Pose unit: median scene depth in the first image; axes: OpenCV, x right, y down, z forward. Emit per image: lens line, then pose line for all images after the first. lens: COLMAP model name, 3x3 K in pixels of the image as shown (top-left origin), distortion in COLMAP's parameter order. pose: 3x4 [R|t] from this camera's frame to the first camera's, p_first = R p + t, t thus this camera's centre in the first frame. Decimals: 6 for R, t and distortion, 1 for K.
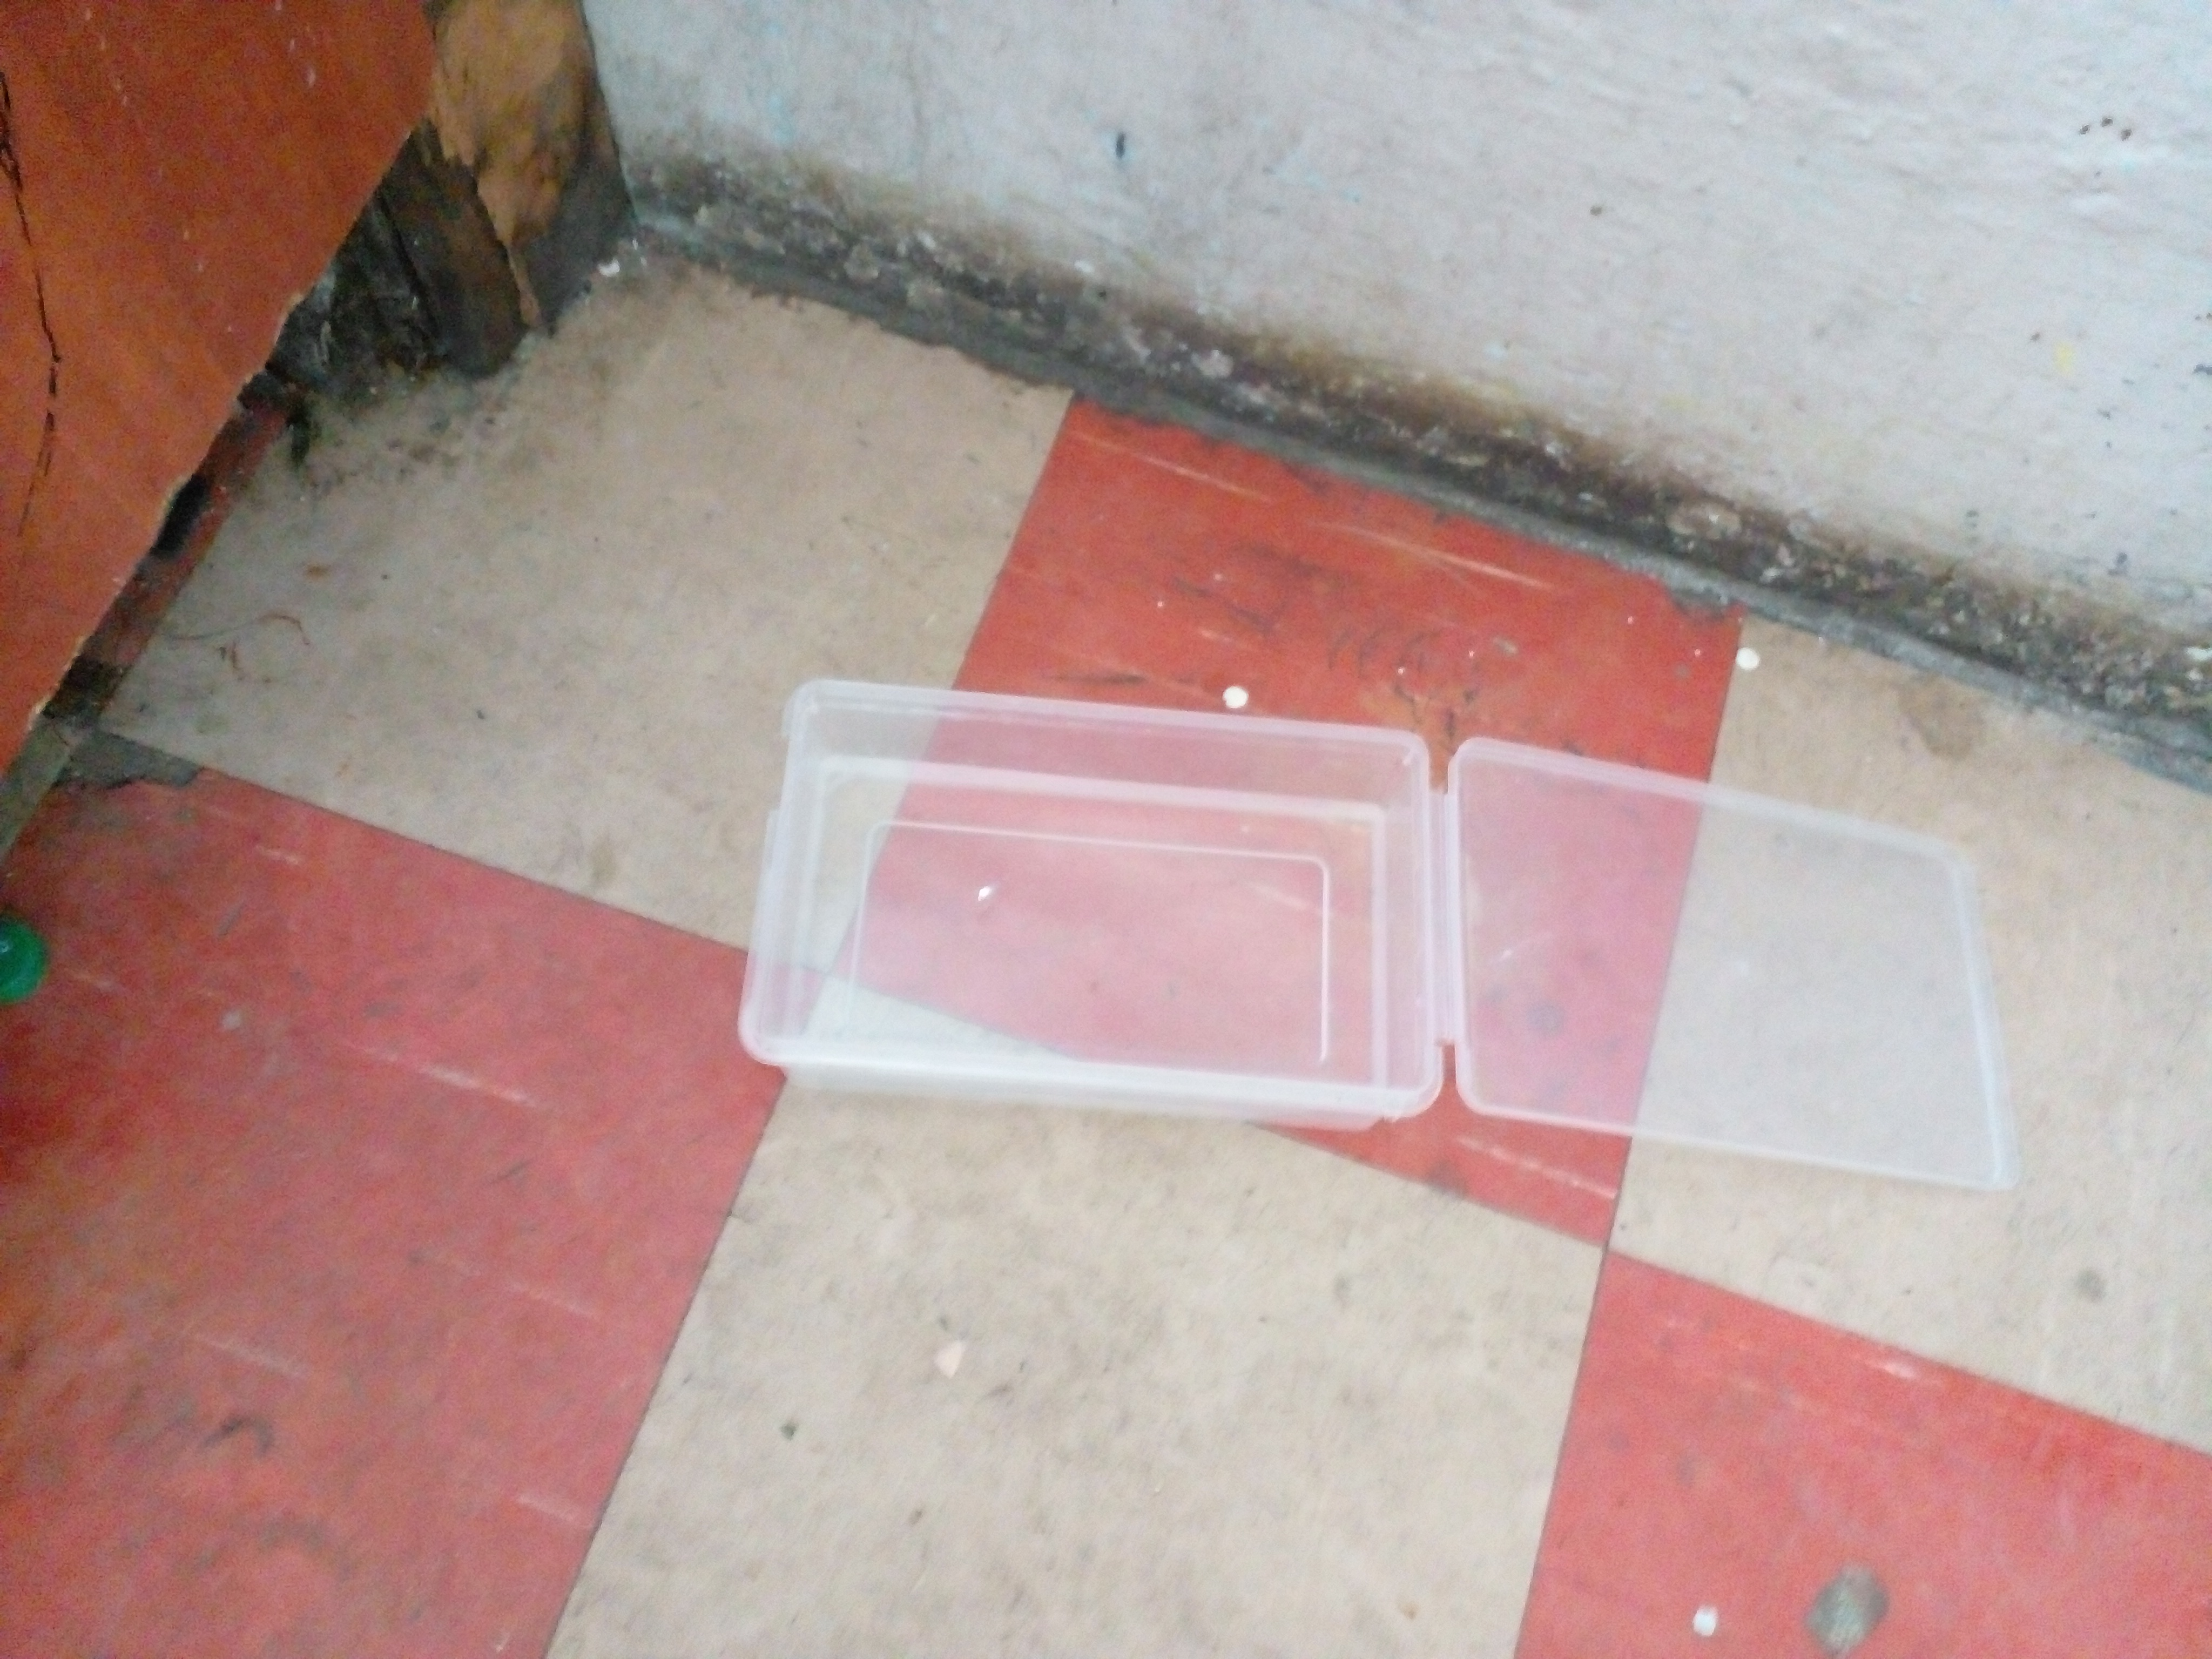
lens RADIAL K [[1741.2, 0, 1106.0], [0, 1741.2, 829.5], [0, 0, 1]] dist [-0.007648, -0.004716]
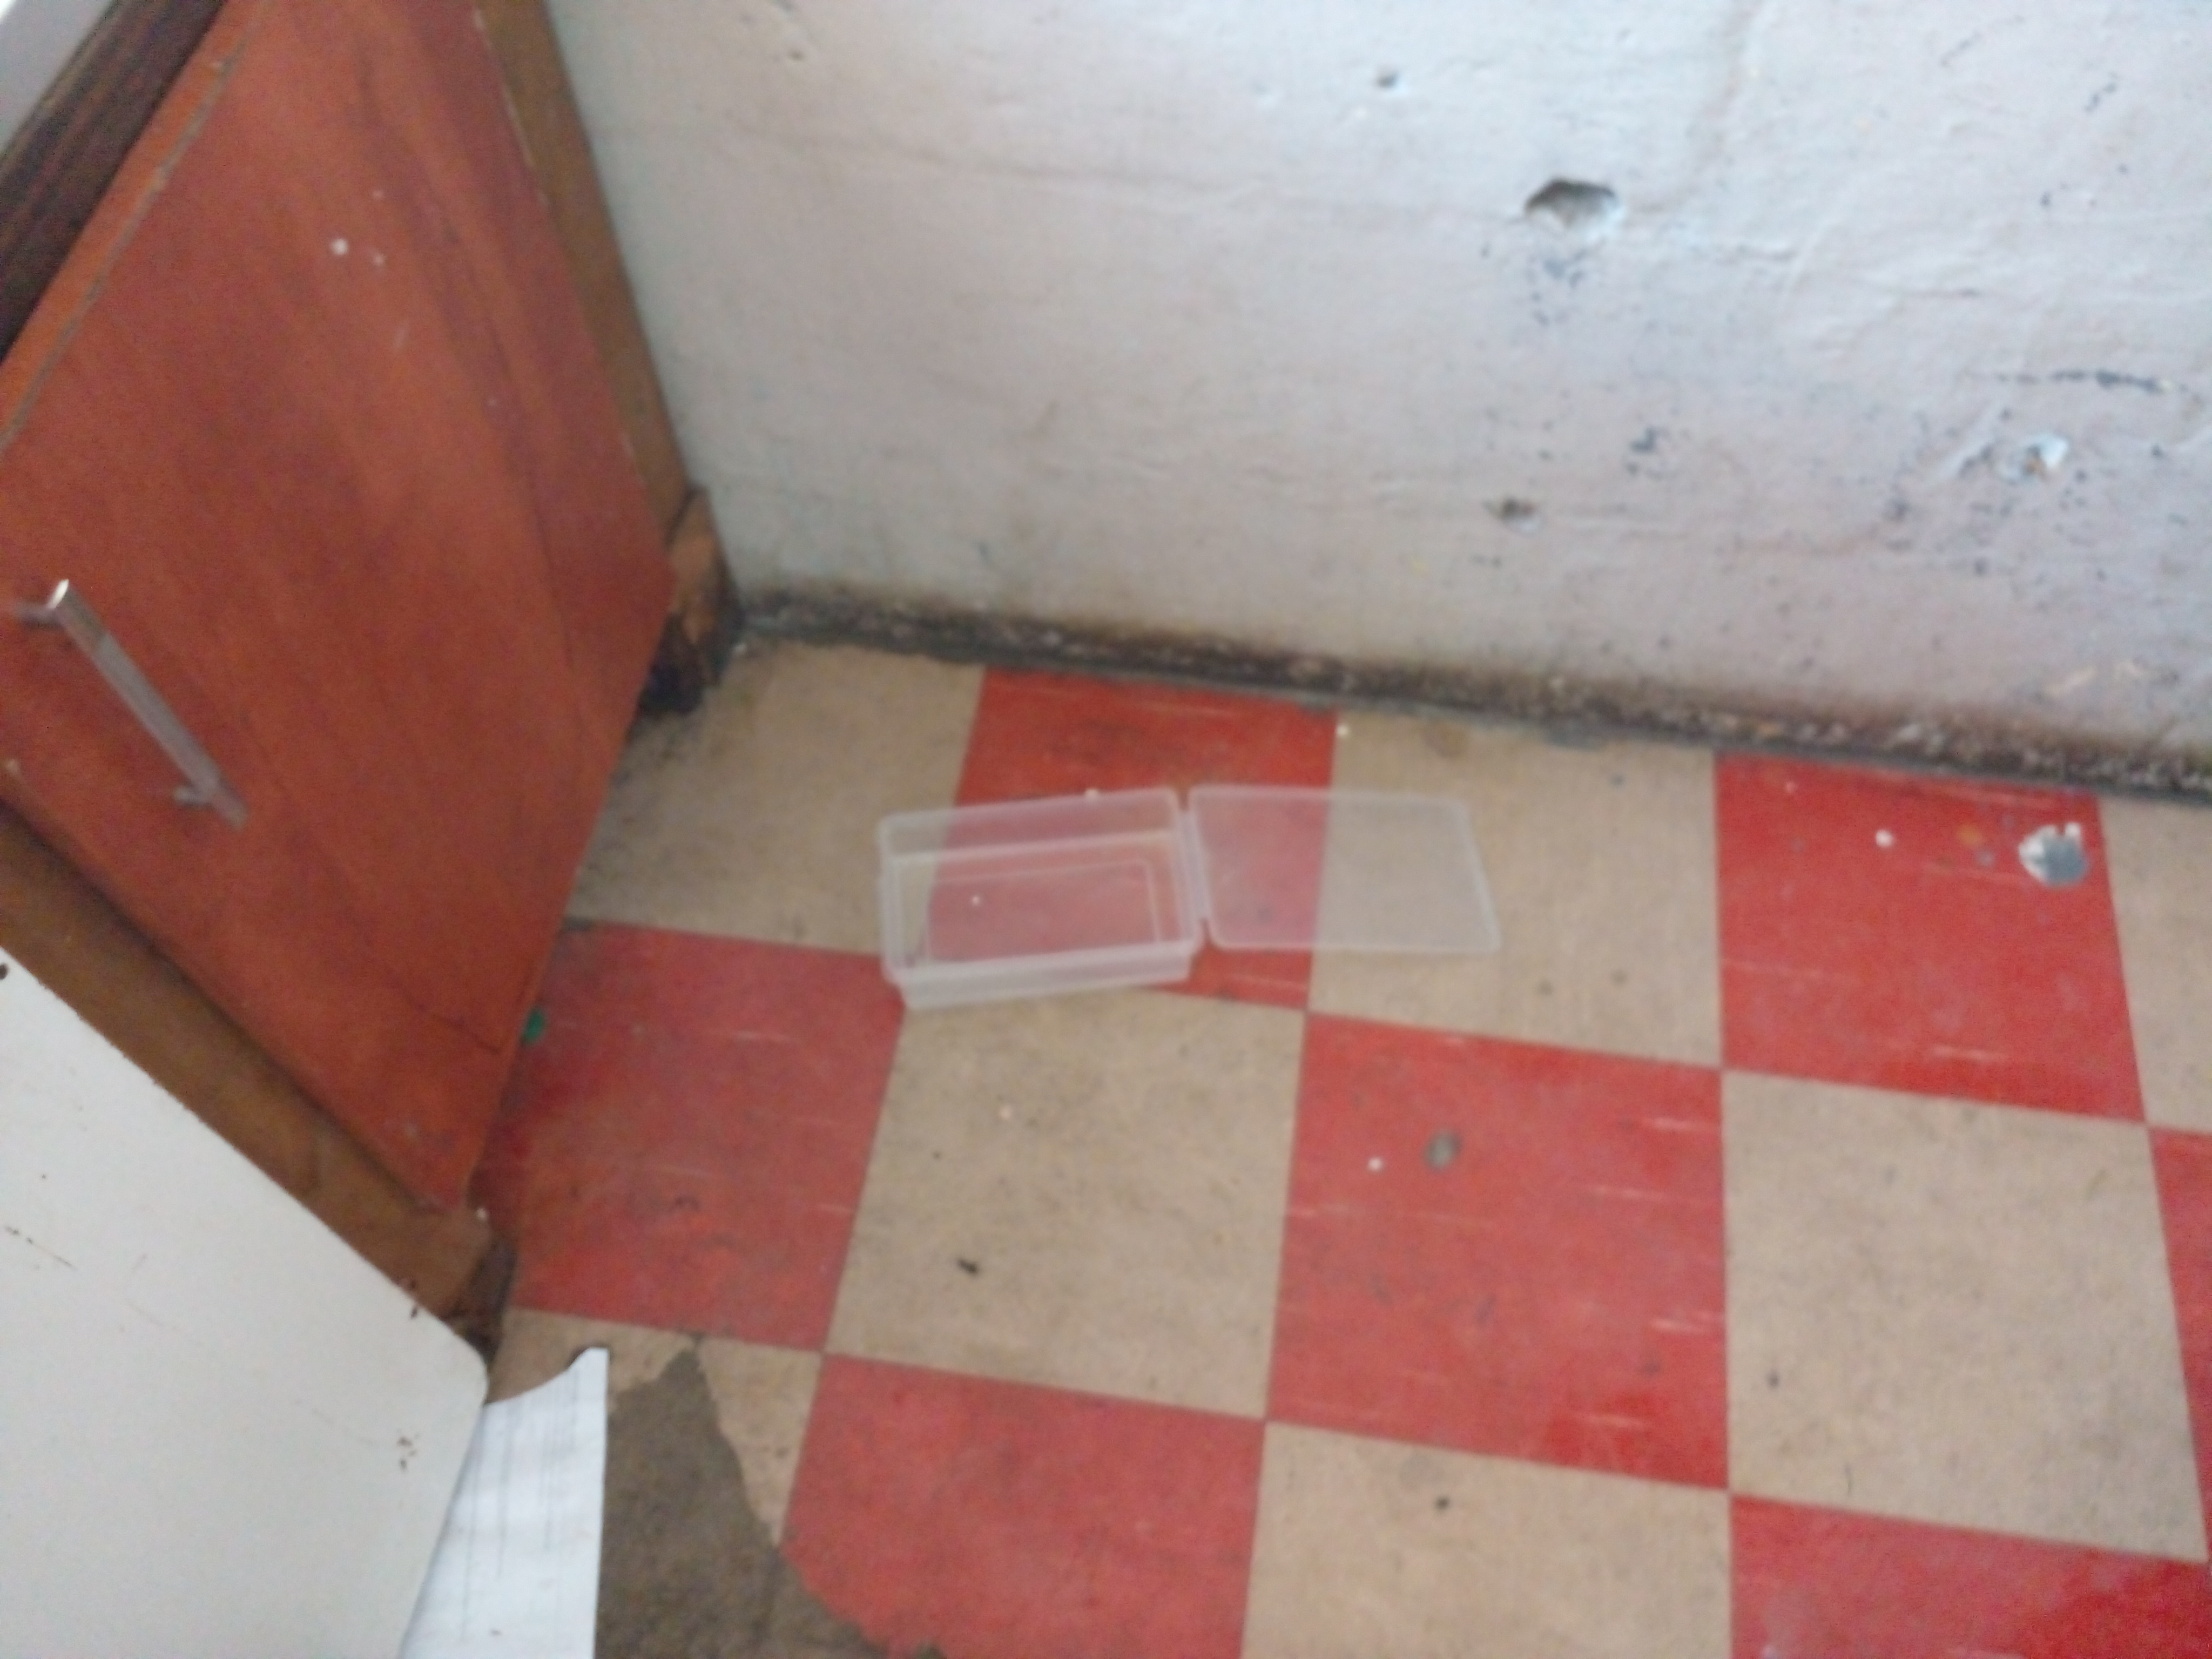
lens RADIAL K [[1753.7, 0, 1085.0], [0, 1753.7, 844.2], [0, 0, 1]] dist [0.037312, 0.027131]
pose [[0.982394, -0.186797, 0.003112, 0.054334], [0.185439, 0.972958, -0.137717, 0.268825], [0.022697, 0.135870, 0.990467, -1.048392]]
